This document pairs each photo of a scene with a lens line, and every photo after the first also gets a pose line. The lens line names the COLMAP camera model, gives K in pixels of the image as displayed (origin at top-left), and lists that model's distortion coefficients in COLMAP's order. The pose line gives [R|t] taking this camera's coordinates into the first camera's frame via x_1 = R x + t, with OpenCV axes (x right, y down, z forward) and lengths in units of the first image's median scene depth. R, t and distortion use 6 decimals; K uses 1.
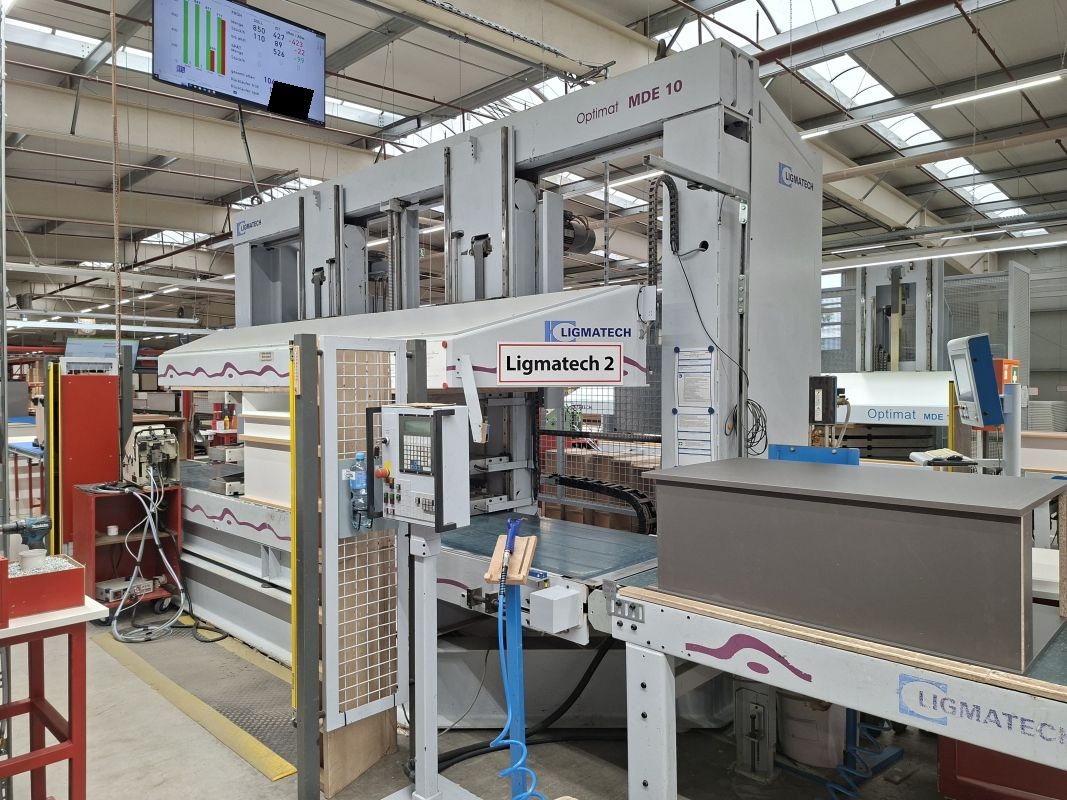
lens RADIAL K [[715.4, 0, 533.5], [0, 715.4, 400.0], [0, 0, 1]] dist [0.105918, -0.102647]
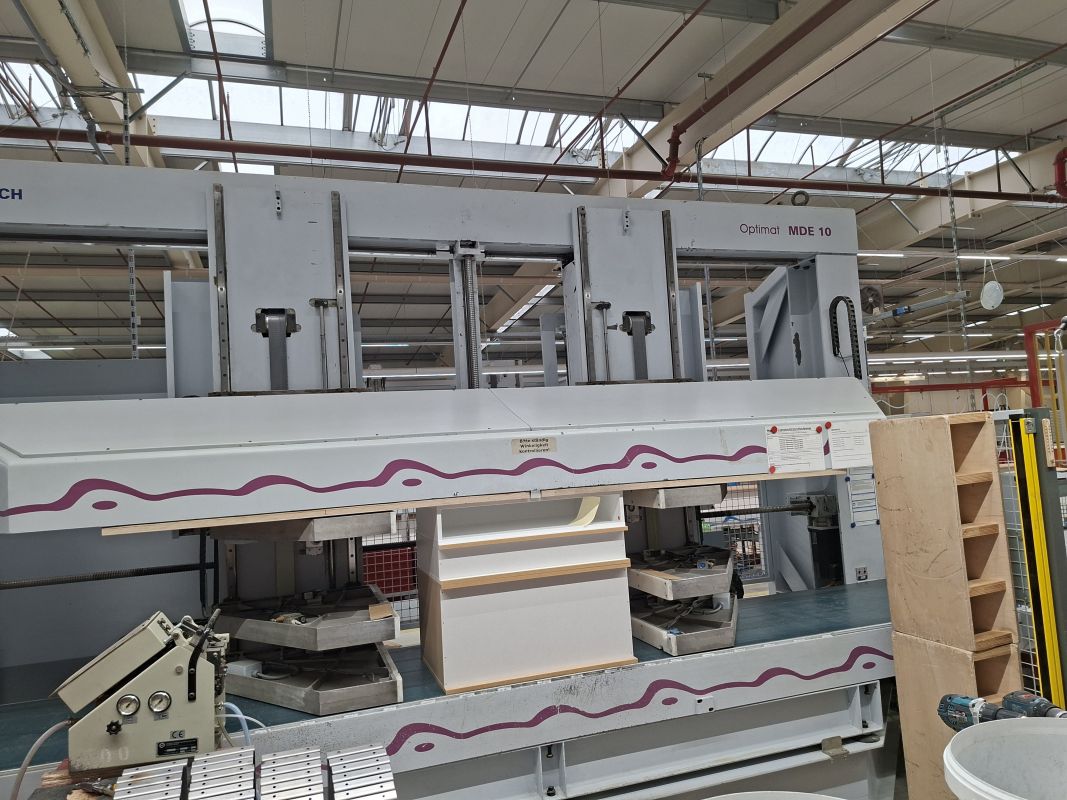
lens RADIAL K [[715.4, 0, 533.5], [0, 715.4, 400.0], [0, 0, 1]] dist [0.105918, -0.102647]
pose [[0.484987, 0.032727, 0.873909, -1.232755], [0.079225, 0.993546, -0.081174, -0.064616], [-0.870925, 0.108604, 0.479264, 0.885954]]
